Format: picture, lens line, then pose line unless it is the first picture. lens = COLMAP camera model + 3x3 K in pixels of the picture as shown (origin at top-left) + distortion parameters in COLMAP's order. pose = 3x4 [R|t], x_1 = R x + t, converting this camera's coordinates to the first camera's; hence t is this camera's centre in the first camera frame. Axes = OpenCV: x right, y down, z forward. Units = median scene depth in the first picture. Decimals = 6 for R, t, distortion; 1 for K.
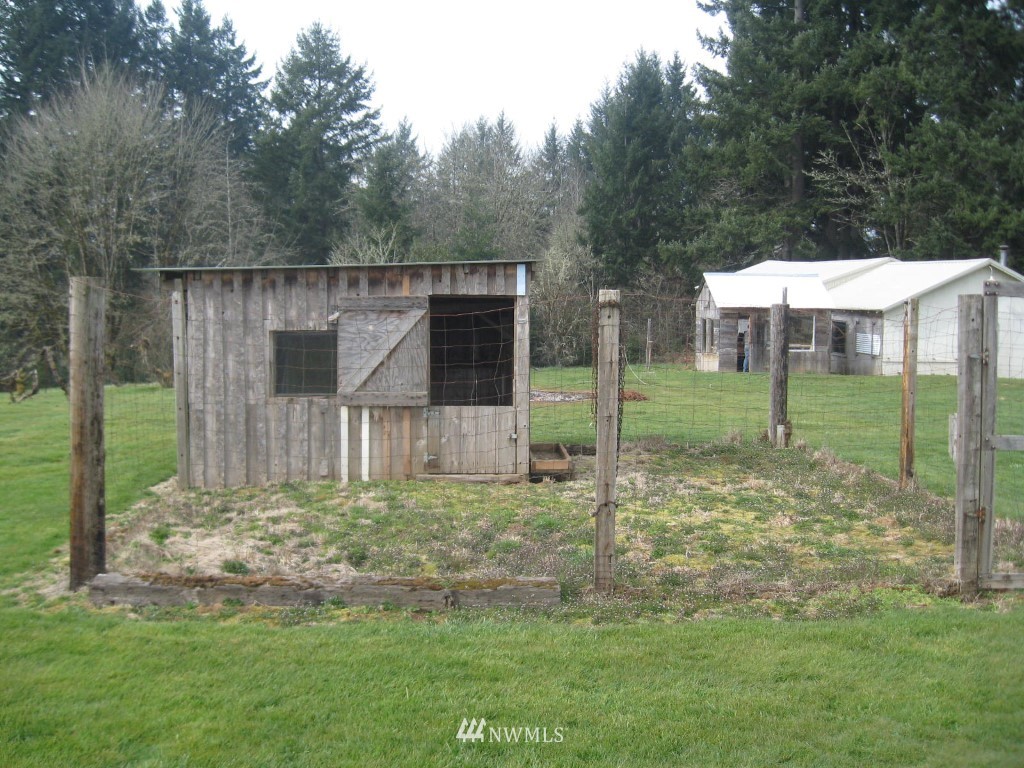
lens RADIAL K [[1037.8, 0, 512.0], [0, 1037.8, 384.0], [0, 0, 1]] dist [-0.140871, 0.021845]
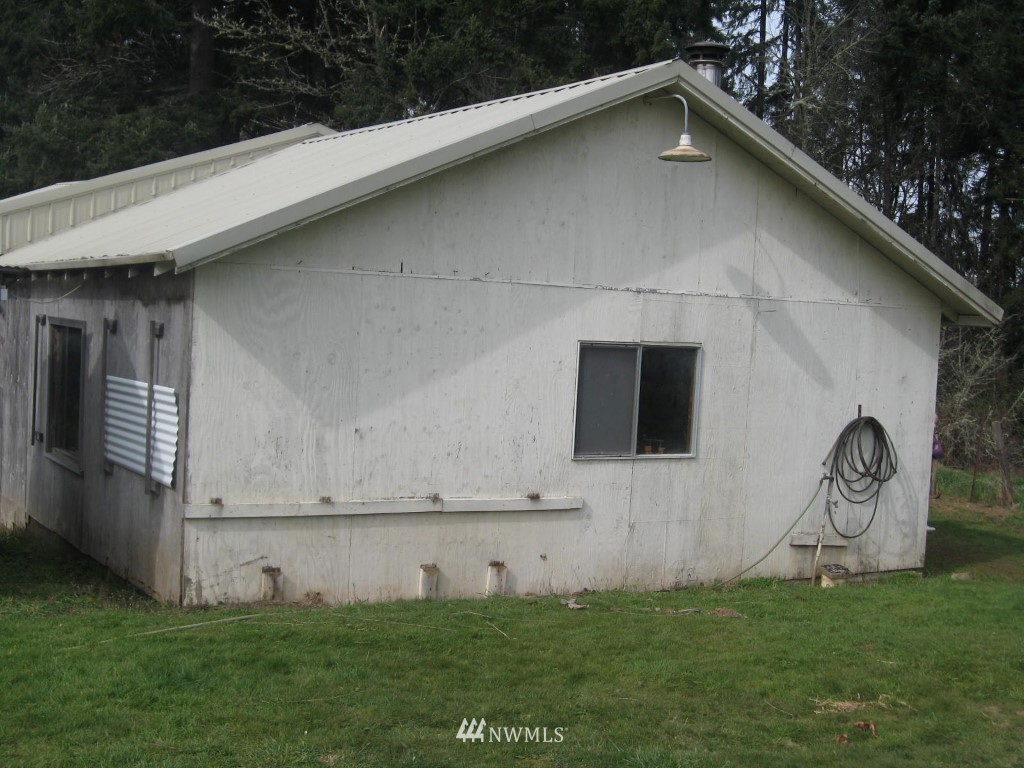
lens RADIAL K [[1416.9, 0, 512.0], [0, 1416.9, 384.0], [0, 0, 1]] dist [-0.002230, -0.003574]
pose [[0.912705, 0.007517, 0.408549, 0.213235], [0.007029, 0.999394, -0.034090, -0.026539], [-0.408558, 0.033986, 0.912099, 0.497254]]
